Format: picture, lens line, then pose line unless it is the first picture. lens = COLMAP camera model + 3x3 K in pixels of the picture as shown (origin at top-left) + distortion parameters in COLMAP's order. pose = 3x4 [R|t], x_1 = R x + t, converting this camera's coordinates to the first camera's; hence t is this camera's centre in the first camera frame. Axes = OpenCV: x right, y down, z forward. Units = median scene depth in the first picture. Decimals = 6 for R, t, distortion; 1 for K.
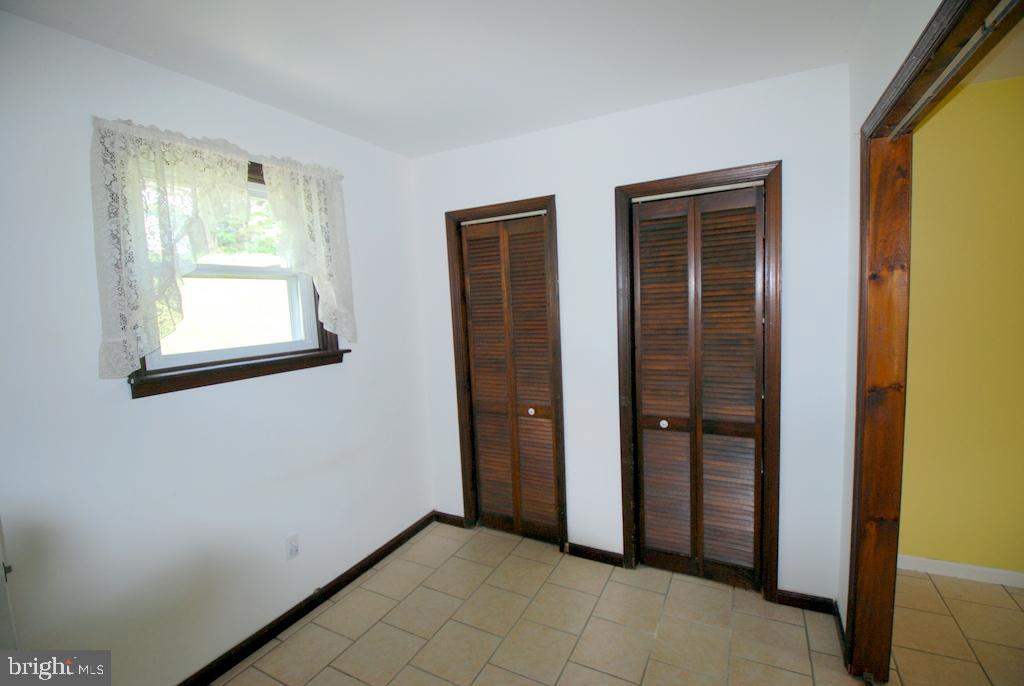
lens RADIAL K [[450.1, 0, 513.4], [0, 450.1, 346.0], [0, 0, 1]] dist [0.000623, -0.000041]
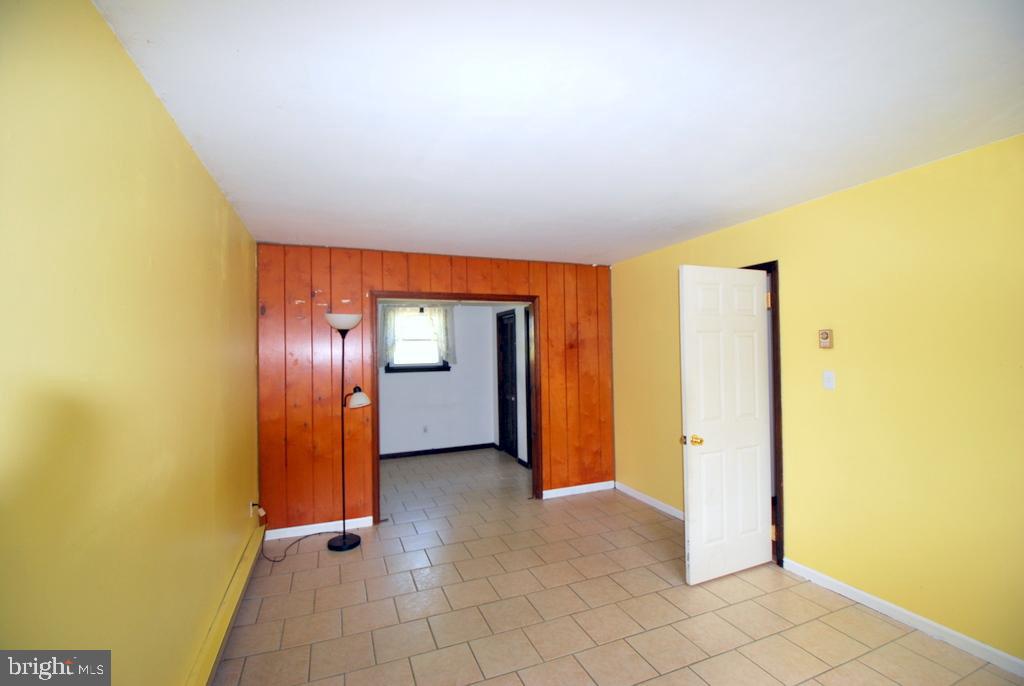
lens RADIAL K [[450.1, 0, 515.1], [0, 450.1, 343.4], [0, 0, 1]] dist [0.000623, -0.000041]
pose [[0.767091, 0.039119, -0.640345, 1.815870], [-0.092416, 0.994467, -0.049956, -0.037488], [0.634848, 0.097499, 0.766461, -0.979403]]
